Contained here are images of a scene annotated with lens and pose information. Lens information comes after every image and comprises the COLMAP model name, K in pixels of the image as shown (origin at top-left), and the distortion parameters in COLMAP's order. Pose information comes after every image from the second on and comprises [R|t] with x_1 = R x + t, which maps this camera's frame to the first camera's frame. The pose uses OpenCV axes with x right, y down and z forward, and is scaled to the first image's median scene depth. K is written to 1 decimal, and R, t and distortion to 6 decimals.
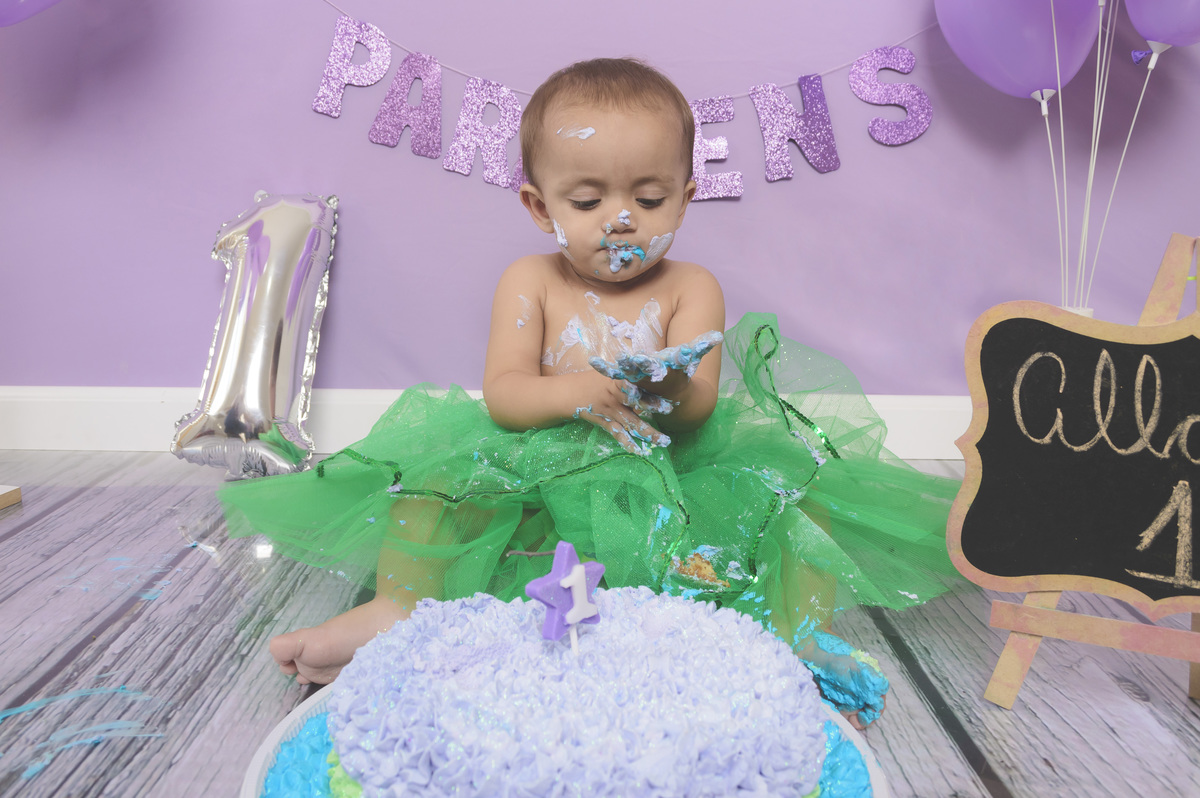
lens RADIAL K [[960.7, 0, 603.7], [0, 960.7, 411.6], [0, 0, 1]] dist [-0.086688, 0.018191]
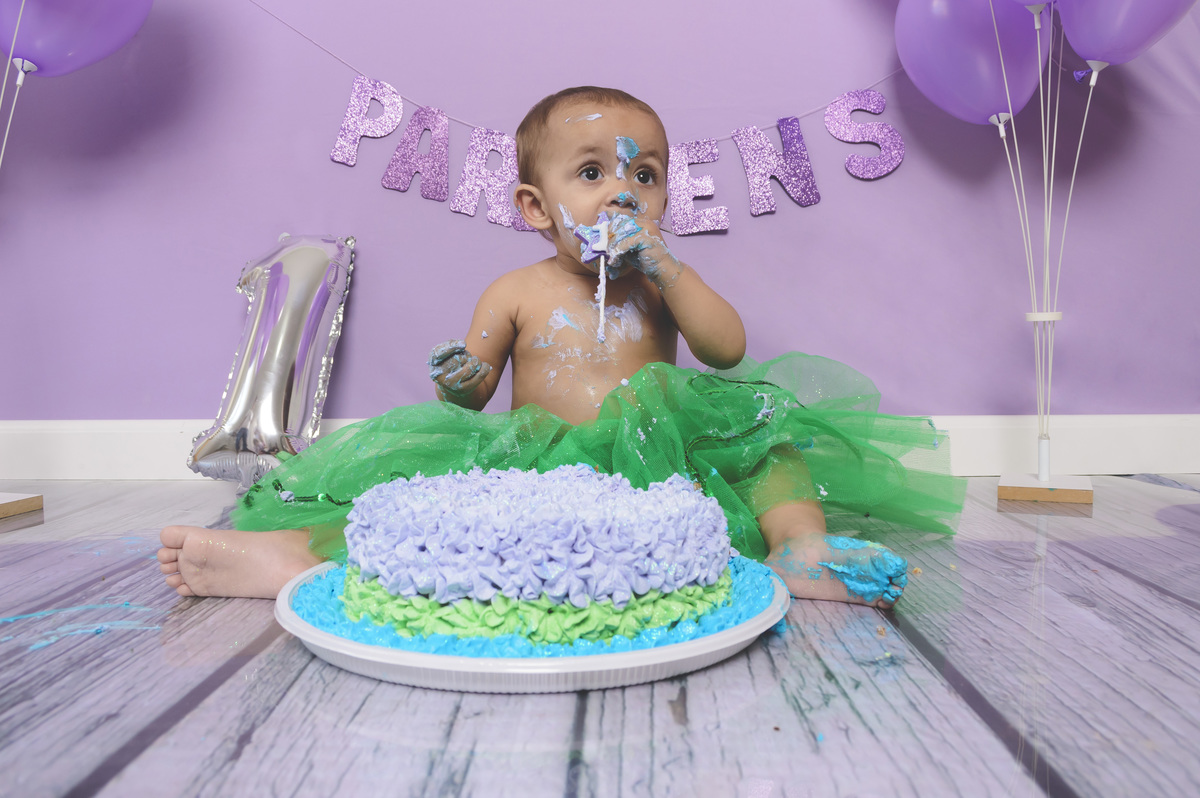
lens RADIAL K [[993.1, 0, 622.1], [0, 993.1, 399.1], [0, 0, 1]] dist [-0.077903, 0.005779]
pose [[0.999627, -0.019056, -0.019566, 0.077025], [0.015936, 0.988740, -0.148793, 0.219708], [0.022182, 0.148426, 0.988675, -0.119433]]
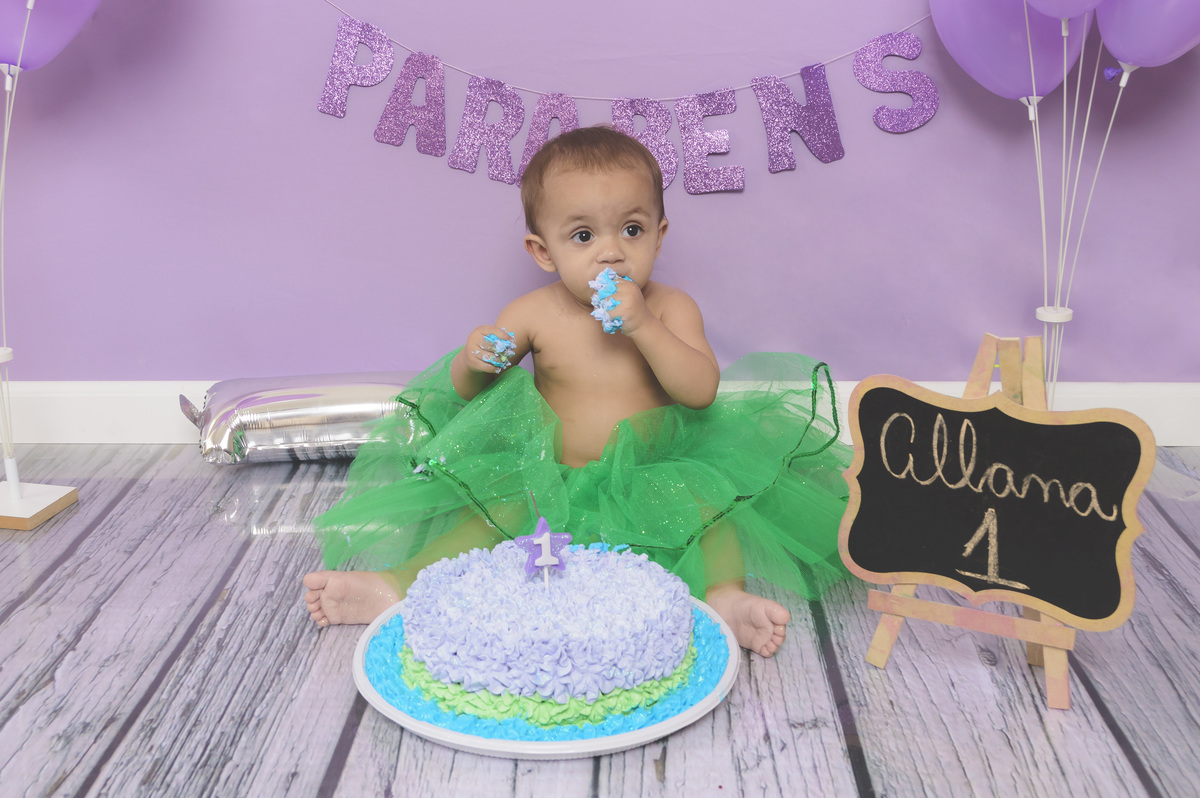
lens RADIAL K [[1439.3, 0, 593.0], [0, 1439.3, 472.5], [0, 0, 1]] dist [-0.067817, 0.009295]
pose [[0.998589, -0.003968, -0.052951, 0.113175], [0.010586, 0.992064, 0.125286, -0.212783], [0.052034, -0.125670, 0.990707, -0.966499]]
